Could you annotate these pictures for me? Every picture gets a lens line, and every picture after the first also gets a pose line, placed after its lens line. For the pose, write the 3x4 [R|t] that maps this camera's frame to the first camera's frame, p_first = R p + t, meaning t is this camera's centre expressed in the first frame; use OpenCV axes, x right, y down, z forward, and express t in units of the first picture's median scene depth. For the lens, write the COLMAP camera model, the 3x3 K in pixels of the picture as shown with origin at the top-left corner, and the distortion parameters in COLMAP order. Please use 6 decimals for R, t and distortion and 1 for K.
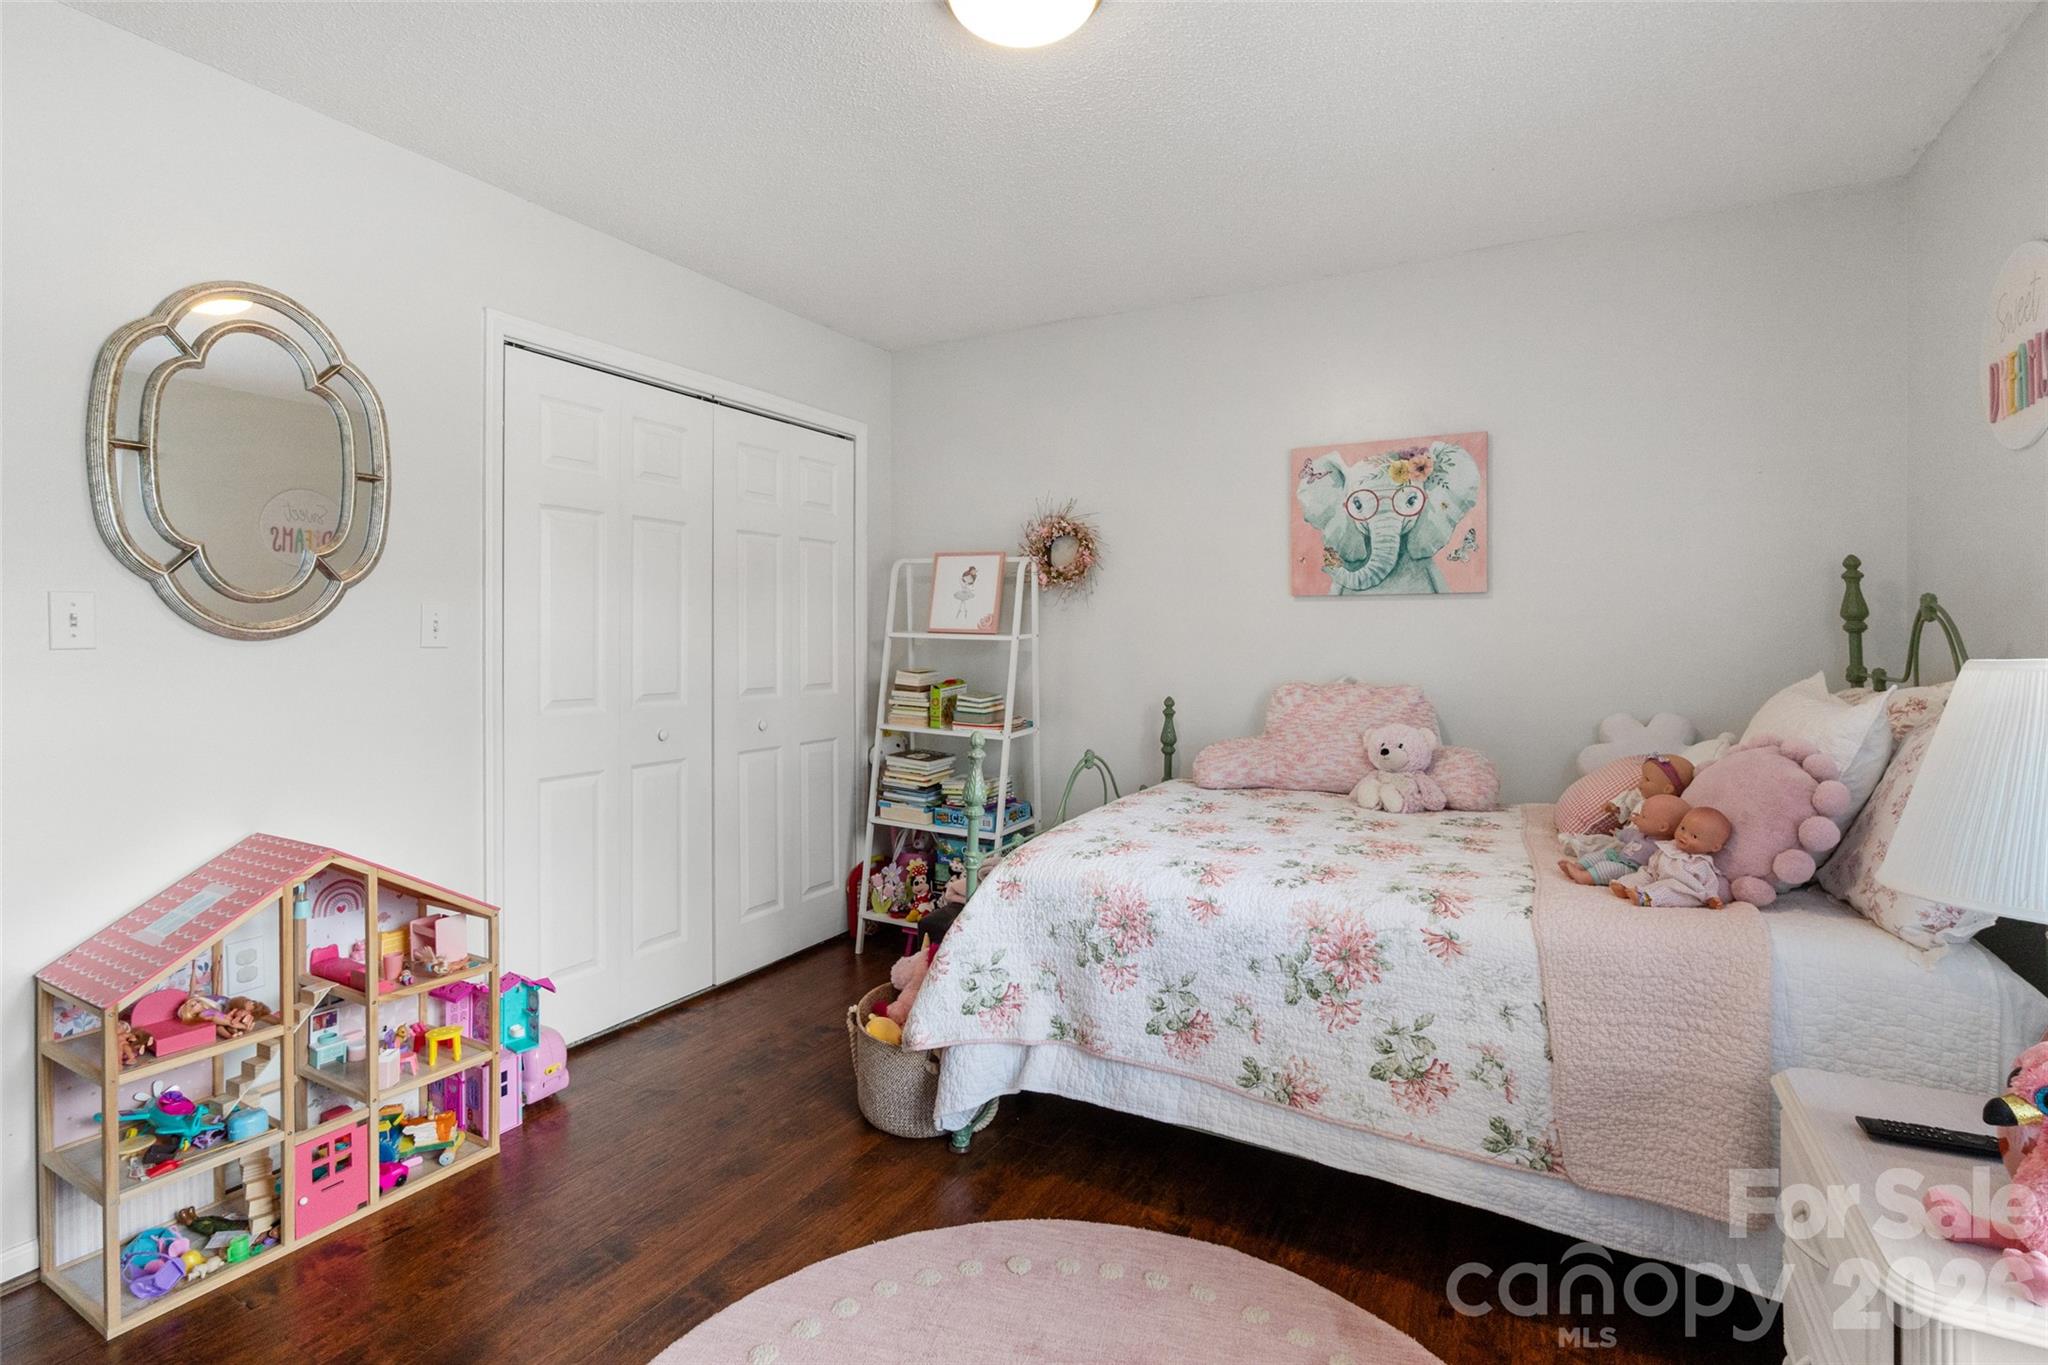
lens RADIAL K [[961.1, 0, 1034.9], [0, 961.1, 615.7], [0, 0, 1]] dist [-0.002789, -0.000724]
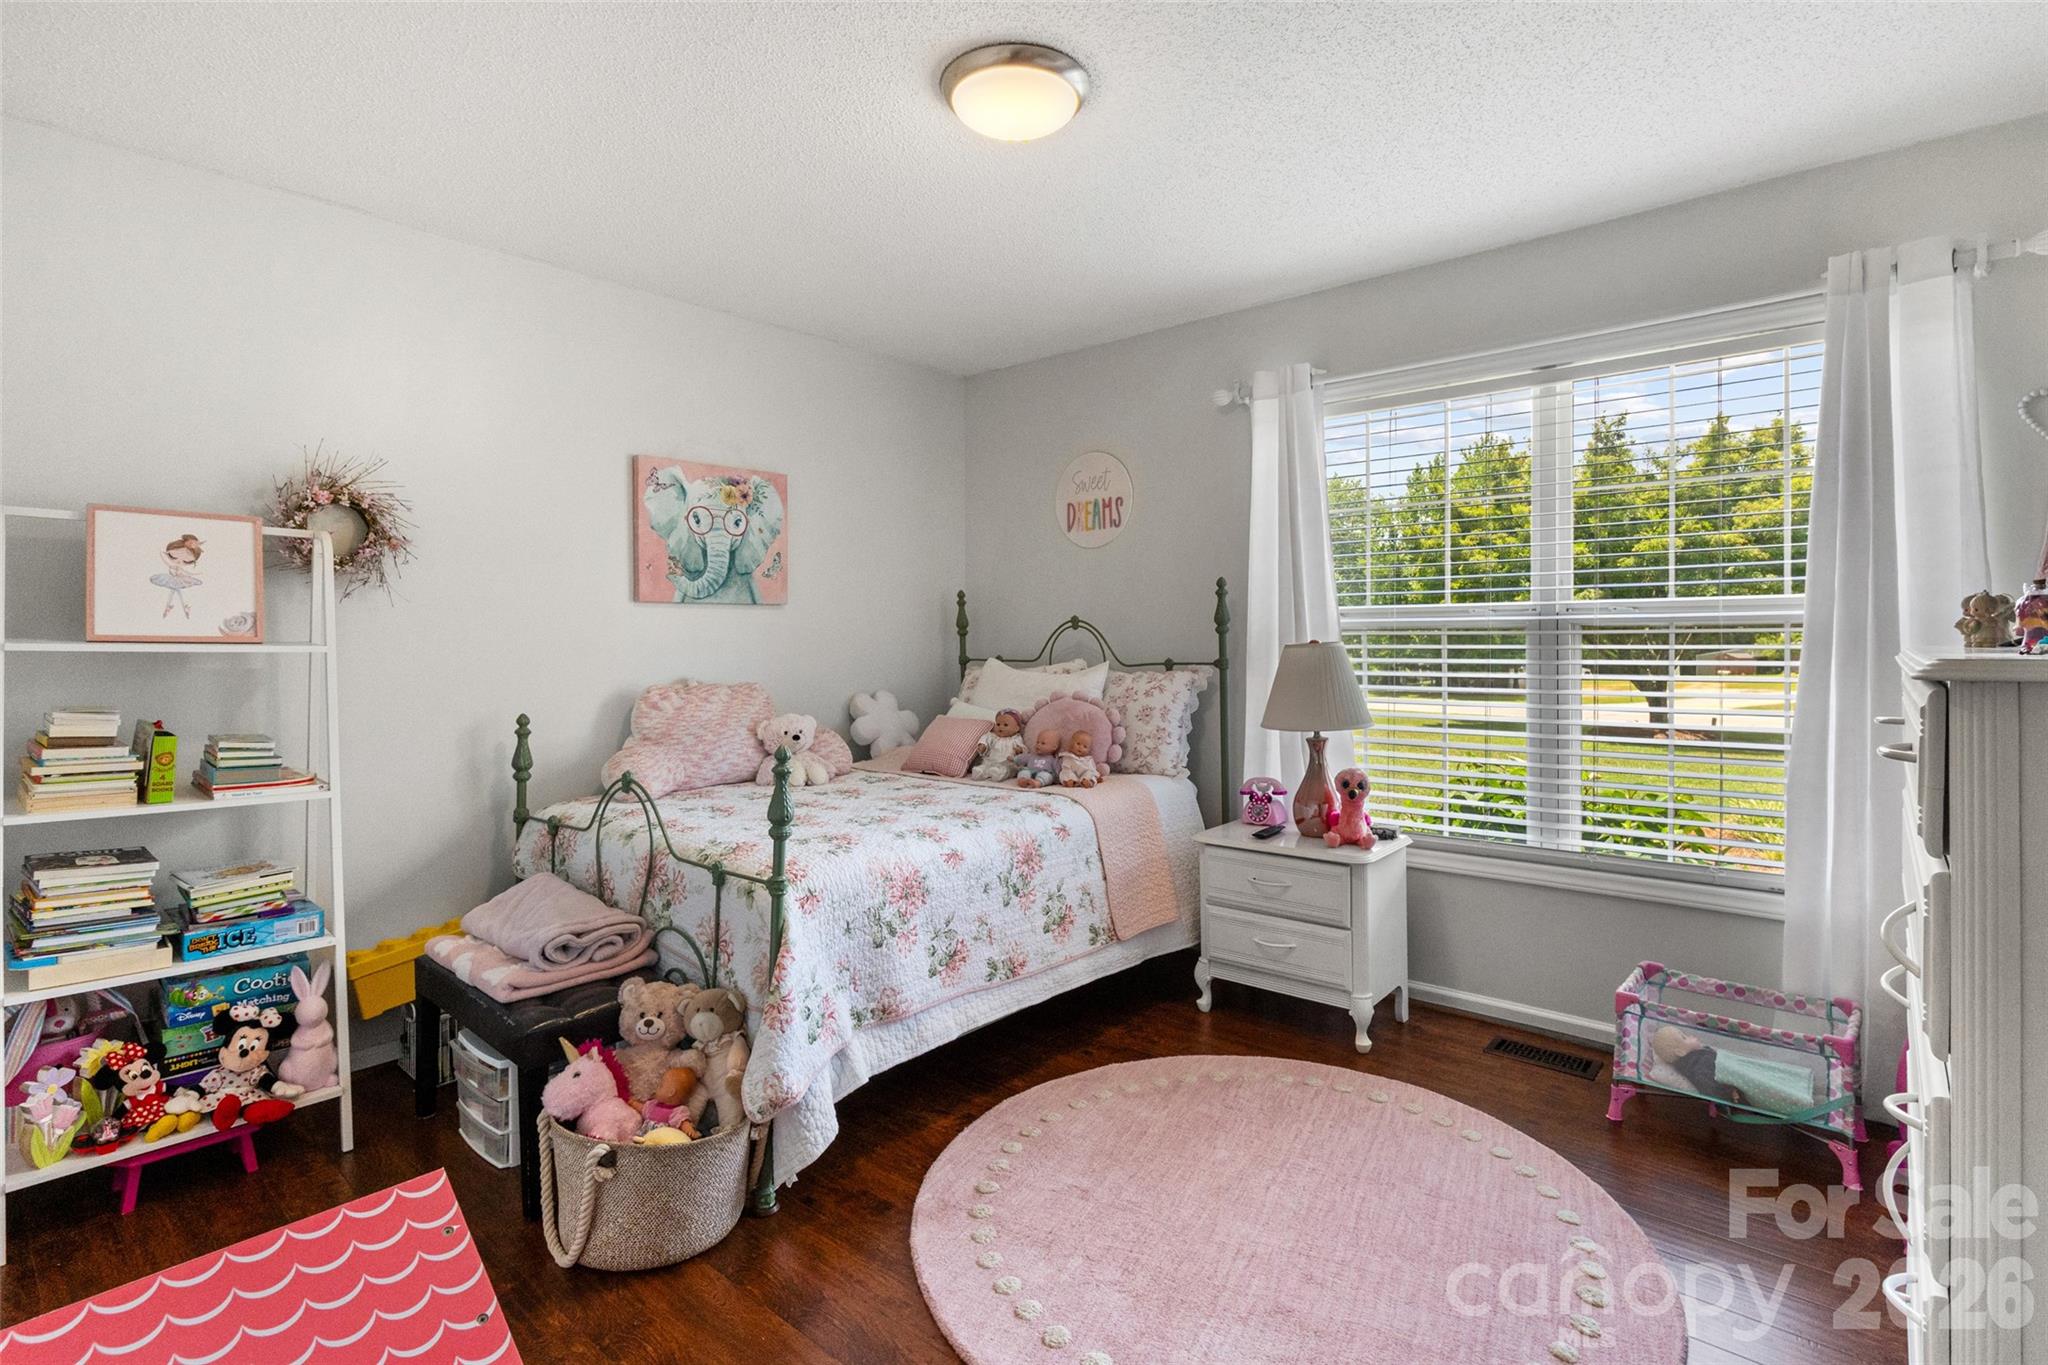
lens RADIAL K [[961.1, 0, 1034.9], [0, 961.1, 615.7], [0, 0, 1]] dist [-0.002789, -0.000724]
pose [[0.222510, 0.017032, 0.974782, -0.660086], [-0.010684, 0.999830, -0.015030, 0.005269], [-0.974872, -0.007070, 0.222654, 0.403753]]
